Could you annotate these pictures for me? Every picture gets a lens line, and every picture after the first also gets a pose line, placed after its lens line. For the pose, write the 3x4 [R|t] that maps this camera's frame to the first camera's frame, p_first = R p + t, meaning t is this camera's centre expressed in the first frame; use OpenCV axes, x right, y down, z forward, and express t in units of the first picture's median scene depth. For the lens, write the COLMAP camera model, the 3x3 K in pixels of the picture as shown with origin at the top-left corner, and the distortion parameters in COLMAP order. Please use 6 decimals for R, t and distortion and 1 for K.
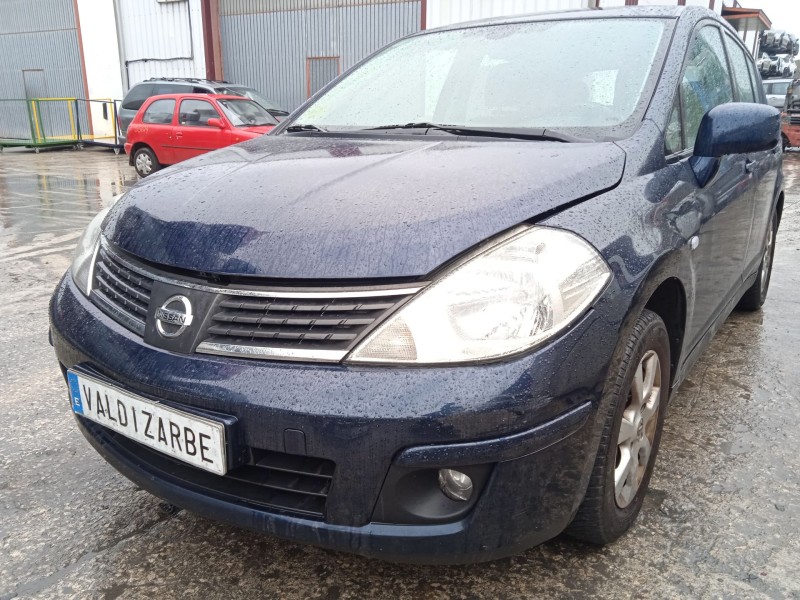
lens RADIAL K [[664.1, 0, 398.8], [0, 664.1, 296.2], [0, 0, 1]] dist [0.045343, -0.038170]
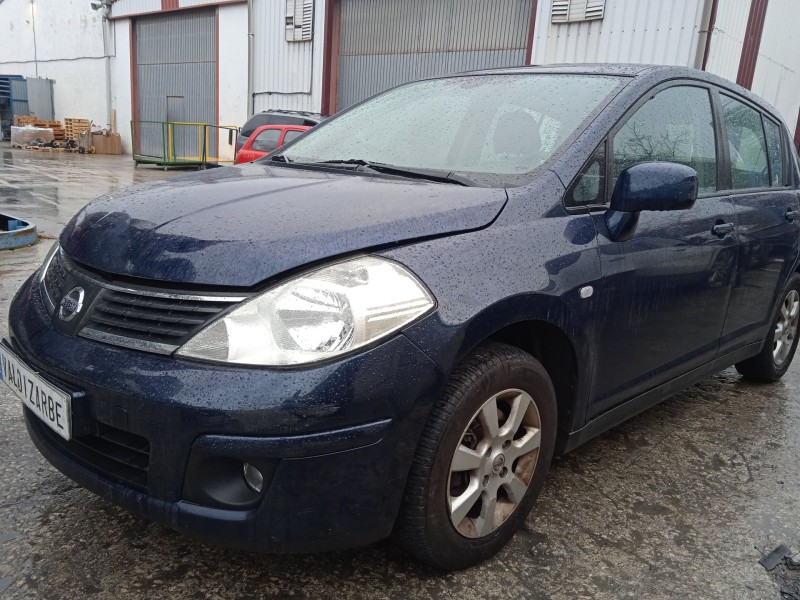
lens RADIAL K [[664.1, 0, 397.9], [0, 664.1, 295.5], [0, 0, 1]] dist [0.045343, -0.038170]
pose [[0.980813, 0.102184, -0.166027, 0.378028], [-0.111569, 0.992587, -0.048193, 0.007716], [0.159872, 0.065792, 0.984943, -0.061274]]
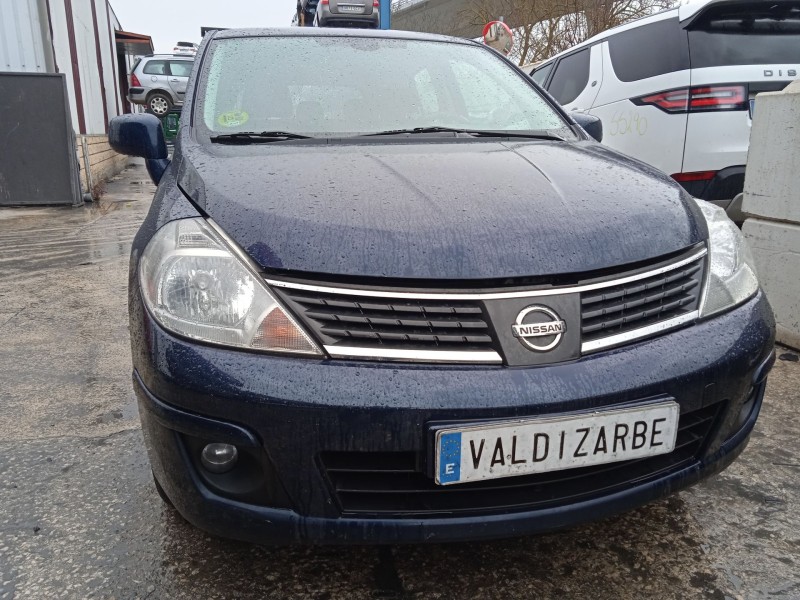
lens RADIAL K [[664.1, 0, 399.7], [0, 664.1, 294.9], [0, 0, 1]] dist [0.045343, -0.038170]
pose [[0.644452, -0.187731, 0.741241, -1.029397], [0.210063, 0.975562, 0.064443, -0.104520], [-0.735225, 0.114177, 0.668138, 0.470587]]
